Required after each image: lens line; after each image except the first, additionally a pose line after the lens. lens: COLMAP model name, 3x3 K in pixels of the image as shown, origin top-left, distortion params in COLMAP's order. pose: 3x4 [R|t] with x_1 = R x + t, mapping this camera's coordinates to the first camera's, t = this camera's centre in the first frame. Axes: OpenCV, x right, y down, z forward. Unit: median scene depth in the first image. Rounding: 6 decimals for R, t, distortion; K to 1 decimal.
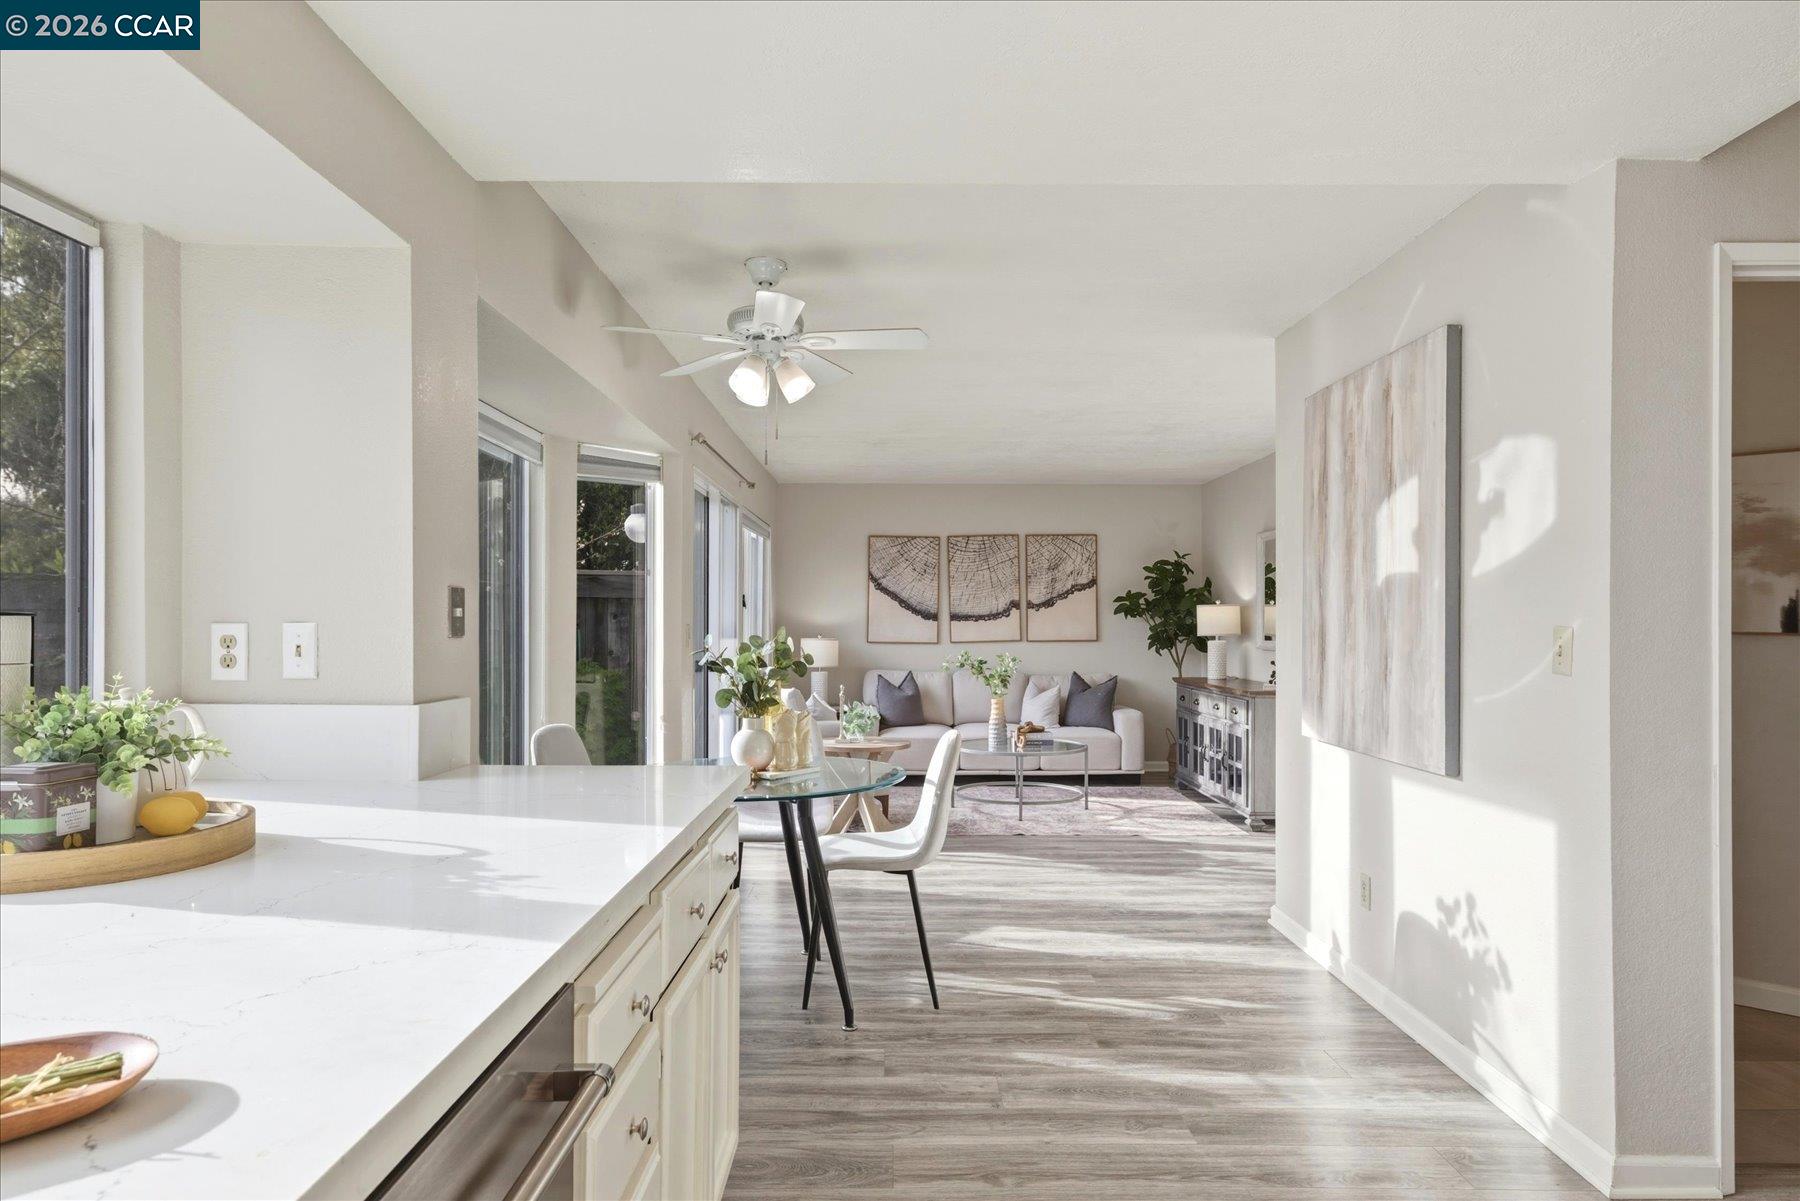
lens RADIAL K [[1076.2, 0, 898.5], [0, 1076.2, 629.3], [0, 0, 1]] dist [0.001786, -0.000212]
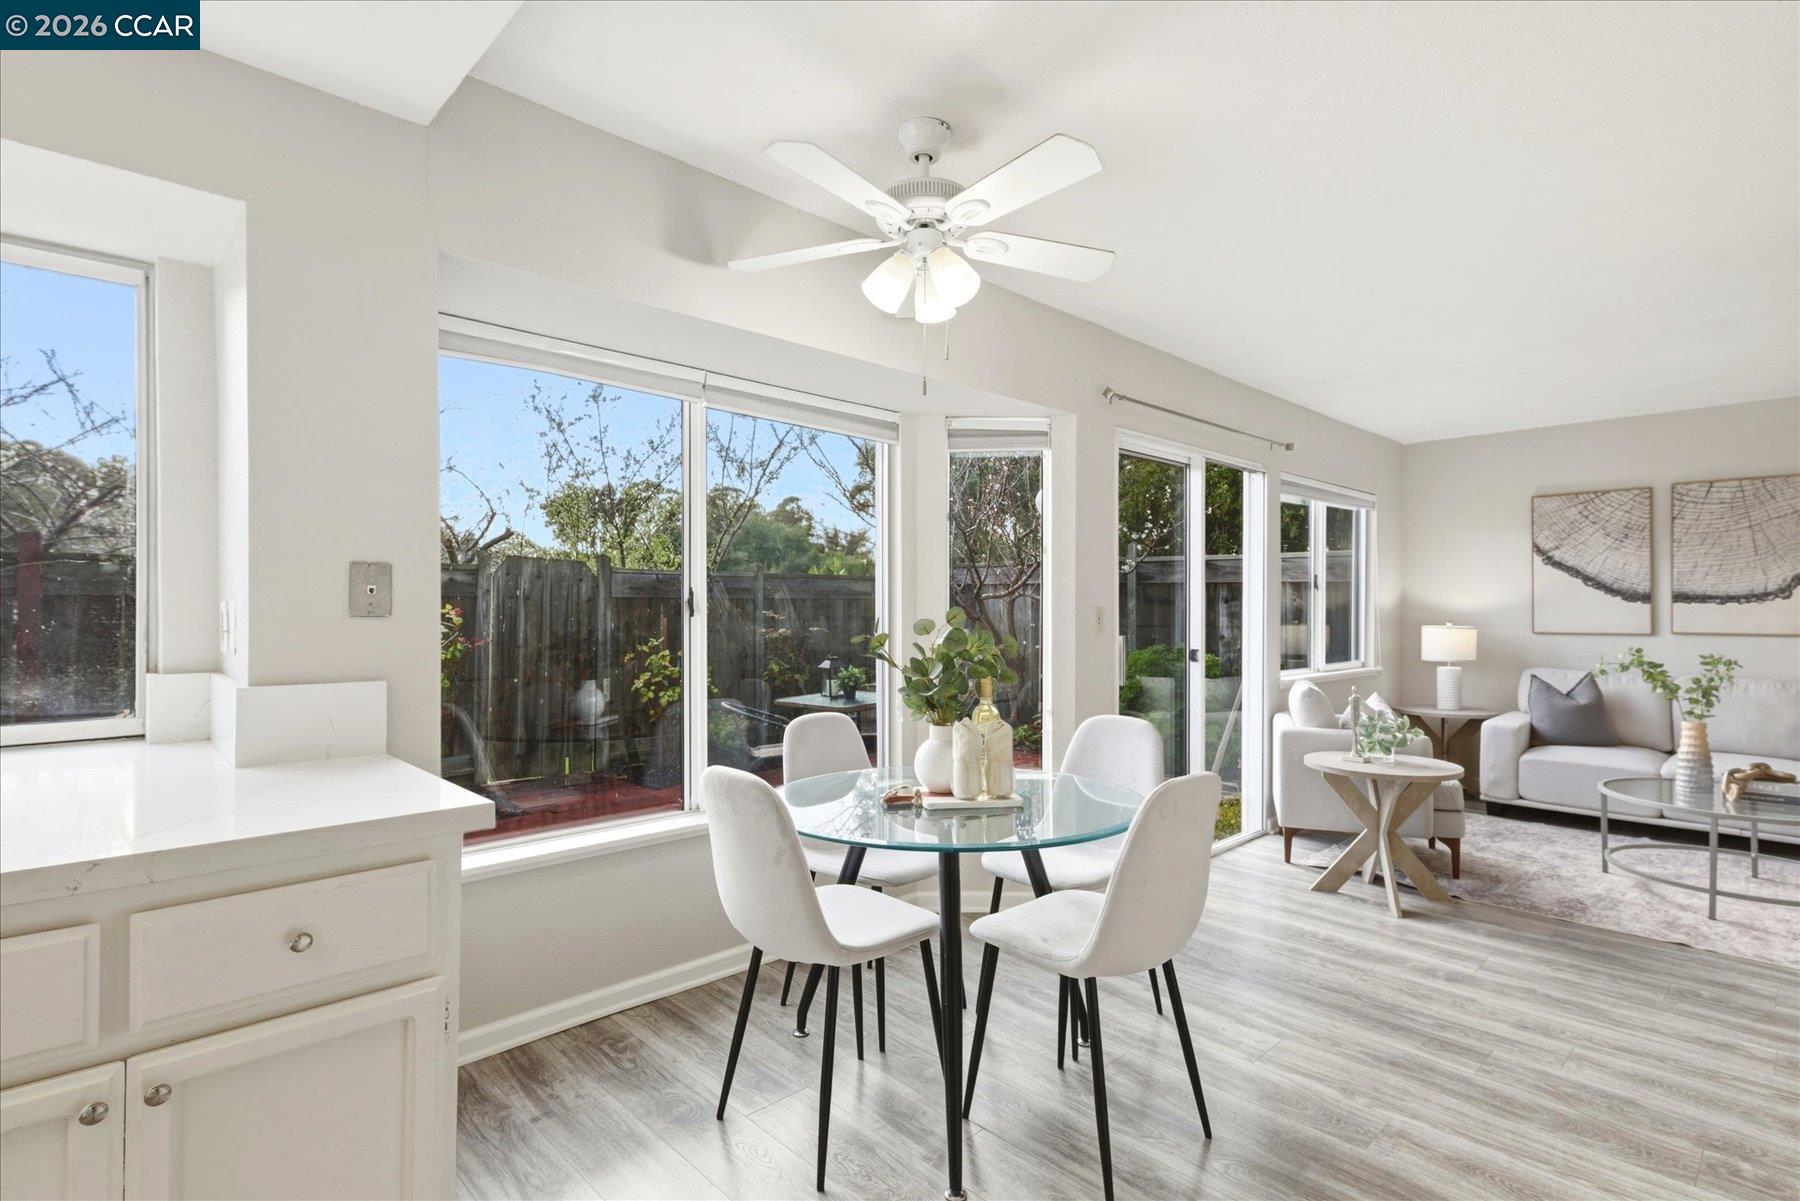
lens RADIAL K [[882.1, 0, 901.6], [0, 882.1, 625.1], [0, 0, 1]] dist [0.003075, 0.000209]
pose [[0.684677, 0.011045, -0.728763, 0.126764], [-0.001911, 0.999909, 0.013360, -0.000556], [0.728844, -0.007755, 0.684636, 0.229072]]
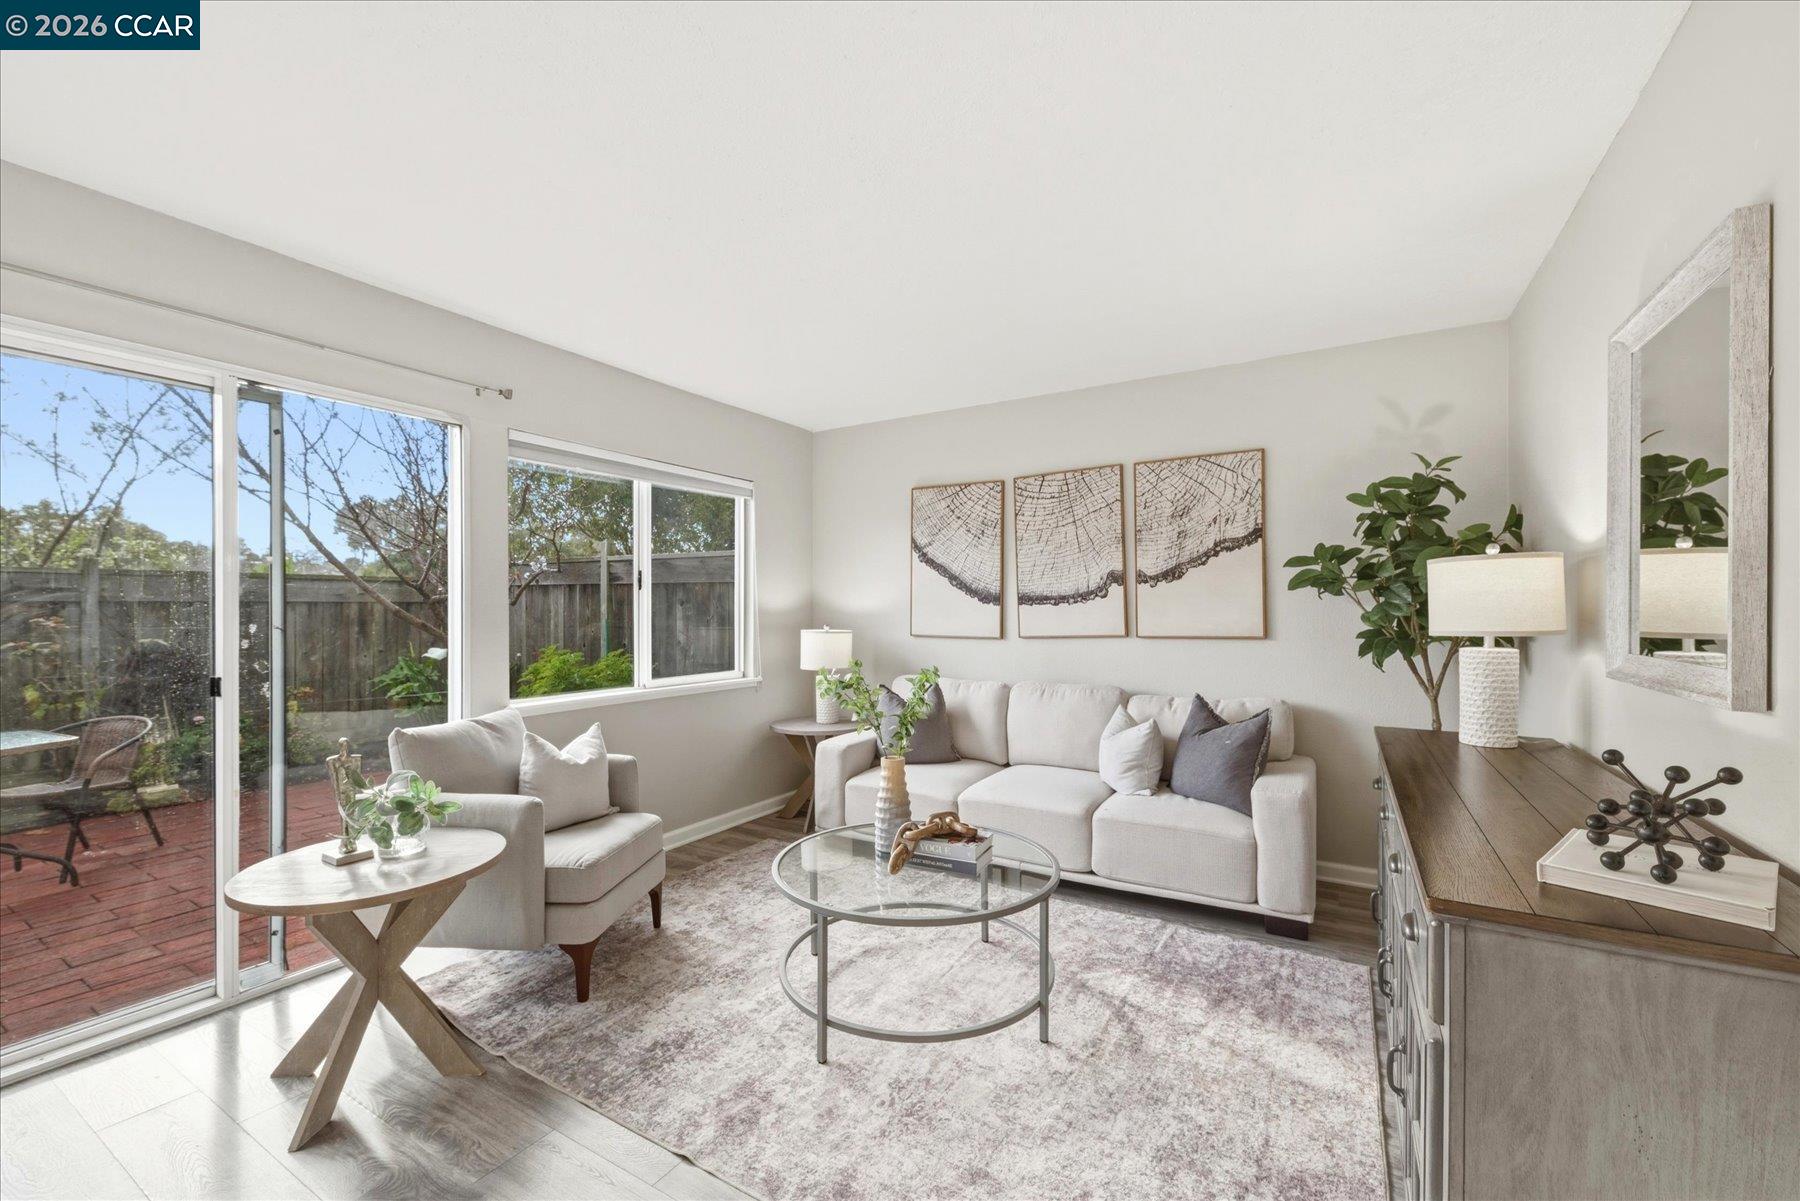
lens RADIAL K [[737.2, 0, 901.4], [0, 737.2, 629.9], [0, 0, 1]] dist [0.023564, -0.000033]
pose [[0.857609, 0.008590, -0.514231, 0.223894], [0.002792, 0.999768, 0.021358, -0.002358], [0.514295, -0.019753, 0.857386, 0.575025]]
